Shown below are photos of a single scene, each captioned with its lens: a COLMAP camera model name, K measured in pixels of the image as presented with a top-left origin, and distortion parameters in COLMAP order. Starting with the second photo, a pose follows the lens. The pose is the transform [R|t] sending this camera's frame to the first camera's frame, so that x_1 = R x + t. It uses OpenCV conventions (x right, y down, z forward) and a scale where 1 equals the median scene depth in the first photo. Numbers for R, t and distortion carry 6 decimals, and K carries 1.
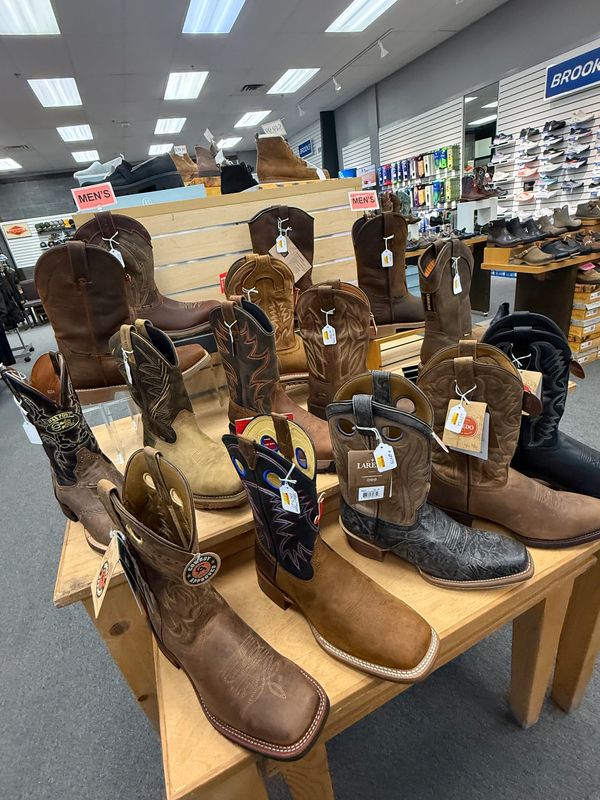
lens RADIAL K [[393.9, 0, 300.0], [0, 393.9, 397.3], [0, 0, 1]] dist [-0.012989, -0.000098]
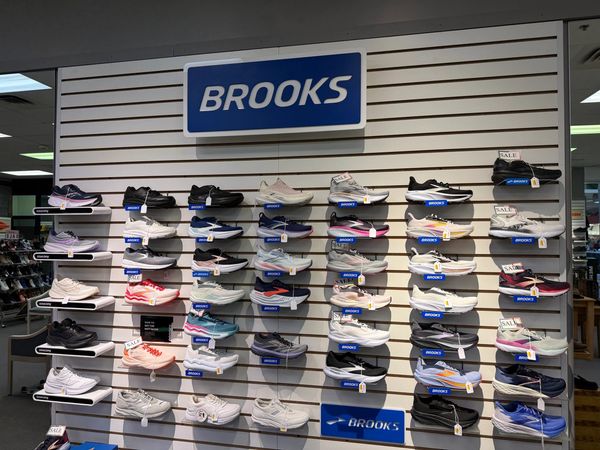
lens RADIAL K [[422.2, 0, 302.0], [0, 422.2, 227.7], [0, 0, 1]] dist [0.013202, -0.002650]
pose [[0.569458, 0.161536, 0.805993, 0.364018], [0.266477, 0.891276, -0.366902, -0.487787], [-0.777630, 0.423713, 0.464498, 0.740697]]
